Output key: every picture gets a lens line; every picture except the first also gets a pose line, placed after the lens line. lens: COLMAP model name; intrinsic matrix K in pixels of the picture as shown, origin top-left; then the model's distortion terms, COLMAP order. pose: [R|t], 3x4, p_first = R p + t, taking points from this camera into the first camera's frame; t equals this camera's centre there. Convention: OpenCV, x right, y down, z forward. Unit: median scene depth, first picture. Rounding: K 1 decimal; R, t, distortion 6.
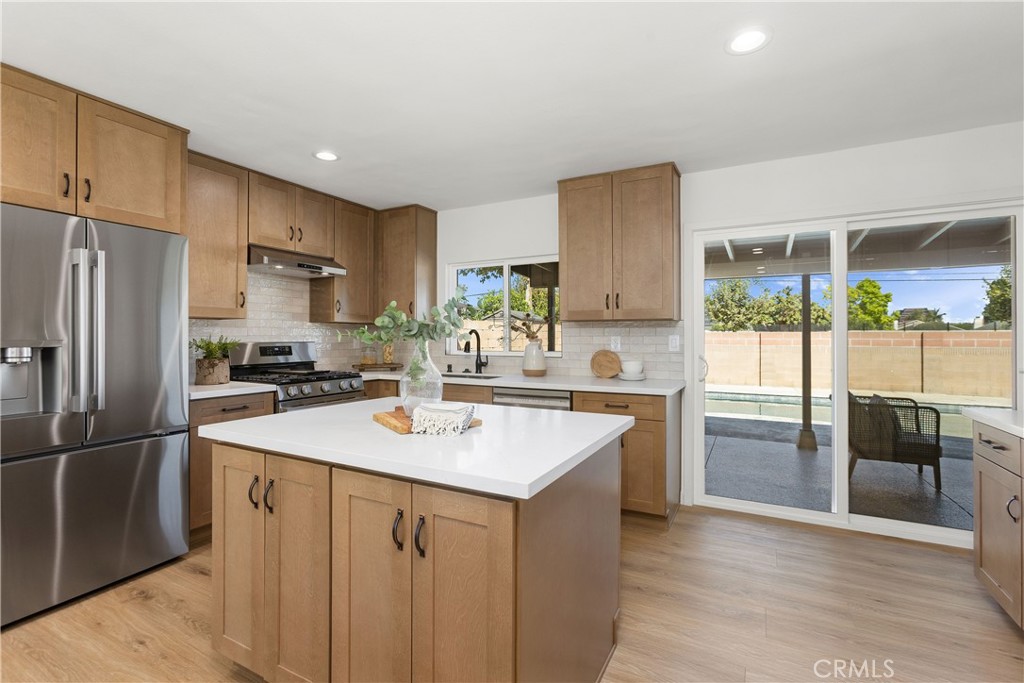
lens RADIAL K [[467.8, 0, 503.6], [0, 467.8, 332.1], [0, 0, 1]] dist [-0.018752, 0.009000]
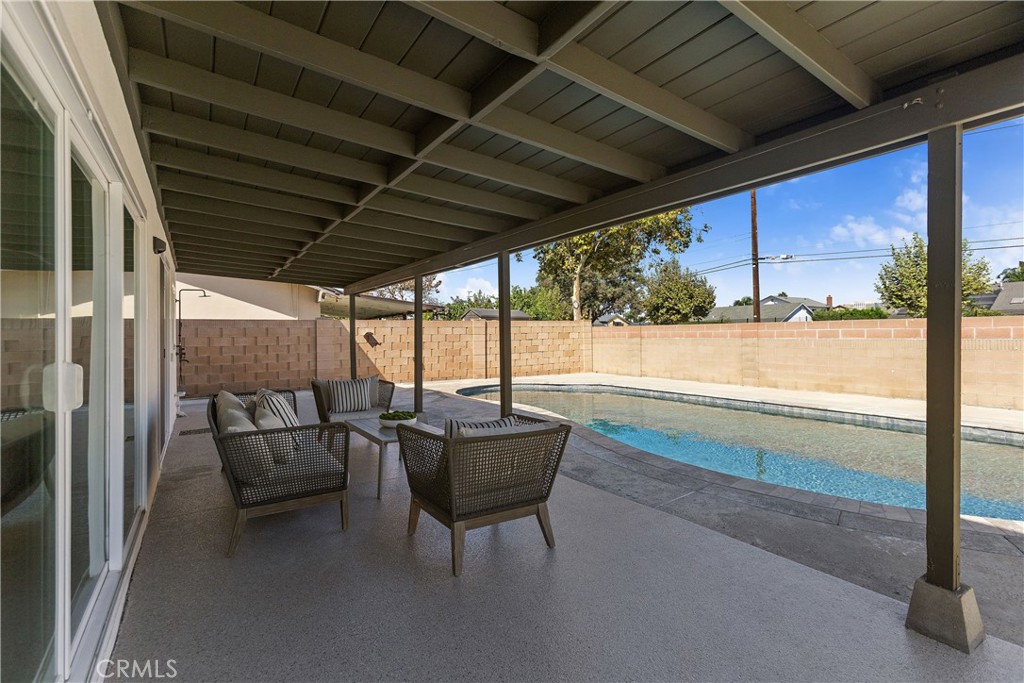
lens RADIAL K [[445.6, 0, 509.8], [0, 445.6, 333.7], [0, 0, 1]] dist [-0.003491, 0.000146]
pose [[0.897717, -0.012239, -0.440402, 1.542150], [0.014727, 0.999889, 0.002232, 0.028665], [0.440326, -0.008489, 0.897798, 0.156524]]
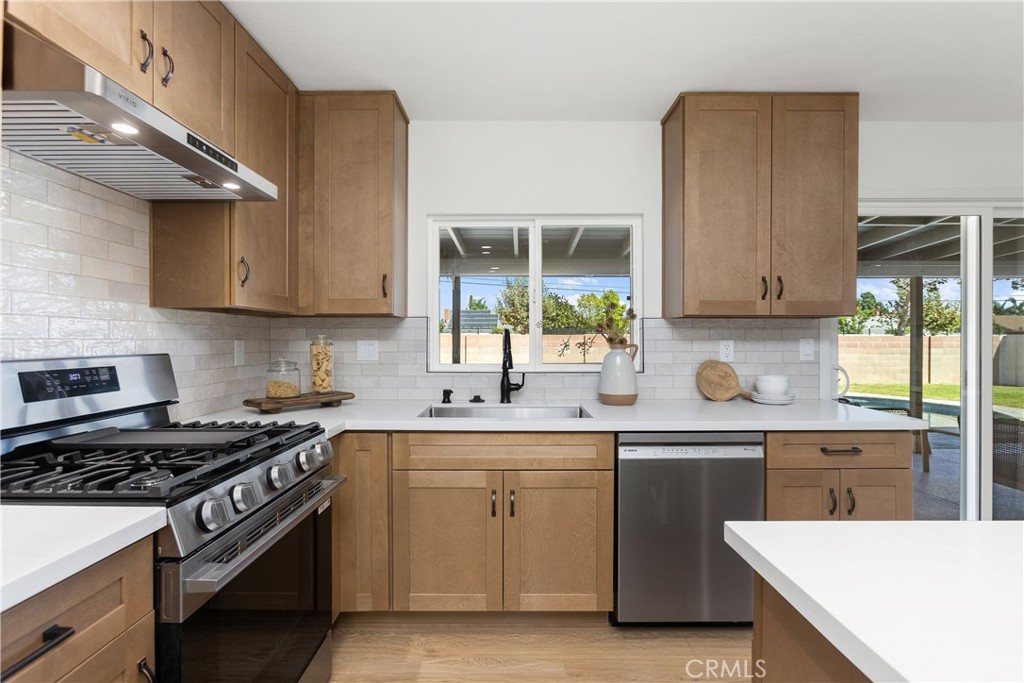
lens RADIAL K [[467.8, 0, 510.1], [0, 467.8, 339.4], [0, 0, 1]] dist [-0.018752, 0.009000]
pose [[0.879417, -0.000294, 0.476053, -0.336180], [-0.004910, 0.999941, 0.009688, 0.002555], [-0.476028, -0.010857, 0.879363, 0.490511]]
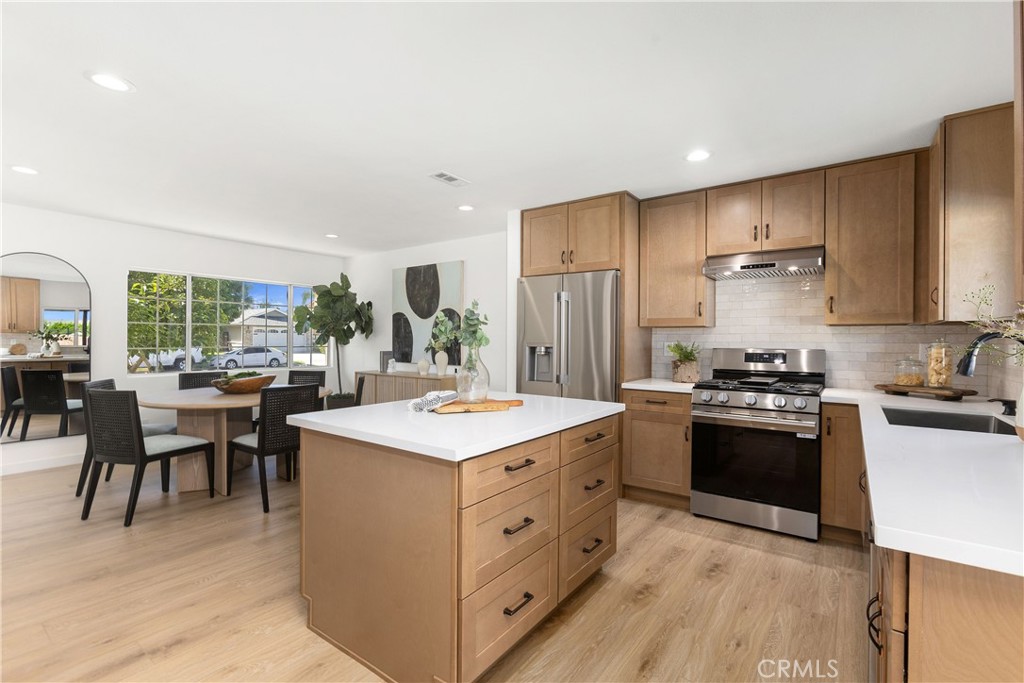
lens RADIAL K [[467.8, 0, 516.0], [0, 467.8, 342.3], [0, 0, 1]] dist [-0.018752, 0.009000]
pose [[-0.132152, -0.002072, -0.991227, 0.476948], [0.000555, 0.999998, -0.002164, 0.009080], [0.991229, -0.000837, -0.132150, 0.571566]]
